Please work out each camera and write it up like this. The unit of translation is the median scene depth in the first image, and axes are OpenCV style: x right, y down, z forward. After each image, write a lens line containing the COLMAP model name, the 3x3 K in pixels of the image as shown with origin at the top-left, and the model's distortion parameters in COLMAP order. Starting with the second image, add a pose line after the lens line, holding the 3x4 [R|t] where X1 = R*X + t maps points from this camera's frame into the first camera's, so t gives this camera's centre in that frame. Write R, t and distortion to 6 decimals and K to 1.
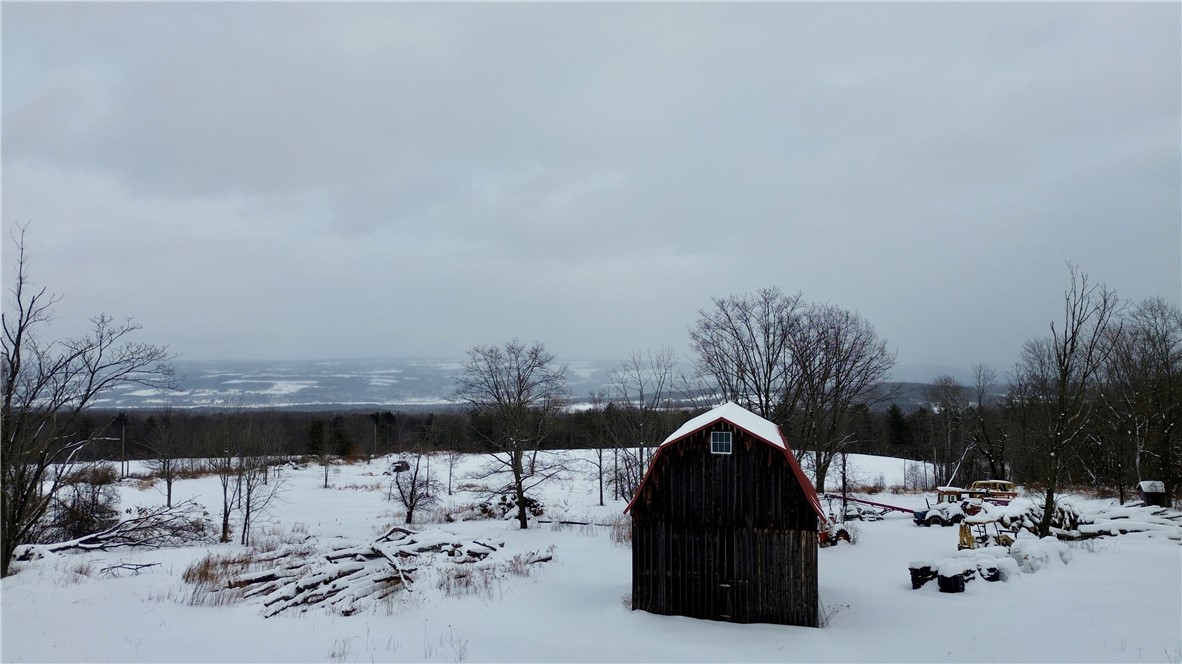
lens RADIAL K [[836.0, 0, 591.9], [0, 836.0, 326.0], [0, 0, 1]] dist [0.064889, -0.042907]
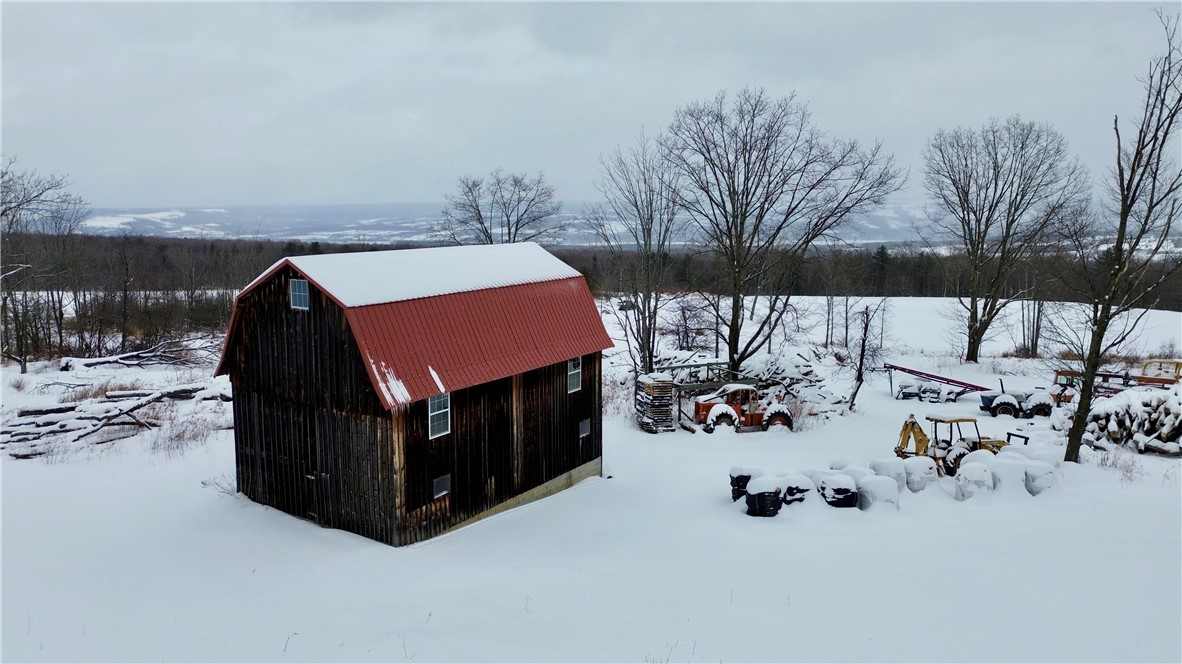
lens RADIAL K [[836.0, 0, 585.8], [0, 836.0, 321.5], [0, 0, 1]] dist [0.064889, -0.042907]
pose [[0.926635, 0.050814, -0.372513, 0.535515], [0.018243, 0.983580, 0.179549, 0.027808], [0.375520, -0.173173, 0.910492, 0.334435]]
